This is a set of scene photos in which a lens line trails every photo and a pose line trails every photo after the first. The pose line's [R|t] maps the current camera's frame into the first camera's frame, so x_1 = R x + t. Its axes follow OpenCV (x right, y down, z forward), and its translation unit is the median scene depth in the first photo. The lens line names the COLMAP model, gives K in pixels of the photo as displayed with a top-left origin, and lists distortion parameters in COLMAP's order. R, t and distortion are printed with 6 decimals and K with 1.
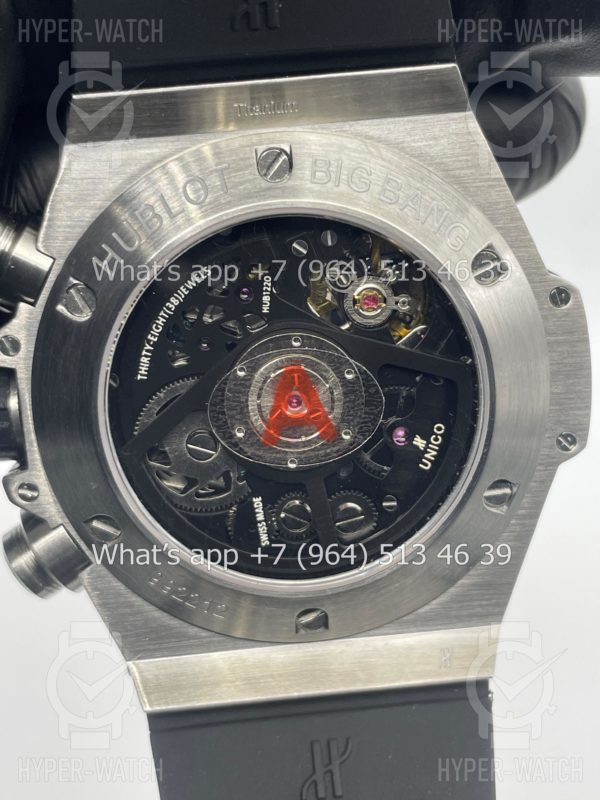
lens RADIAL K [[1248.7, 0, 300.0], [0, 1248.7, 400.0], [0, 0, 1]] dist [0.099252, -0.175490]
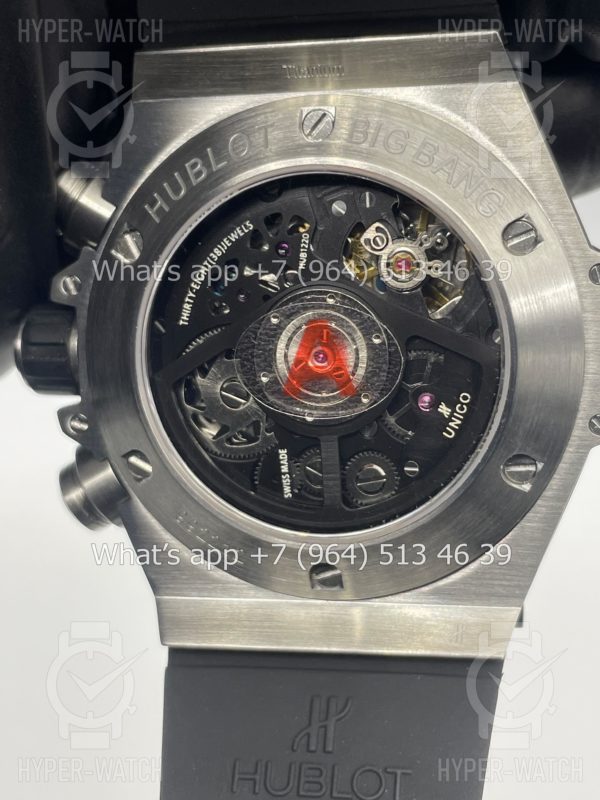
lens RADIAL K [[1248.7, 0, 300.0], [0, 1248.7, 400.0], [0, 0, 1]] dist [0.099252, -0.175490]
pose [[0.969033, 0.087266, -0.230996, 0.216324], [-0.099319, 0.994208, -0.041054, 0.079423], [0.226075, 0.062725, 0.972088, 0.000872]]
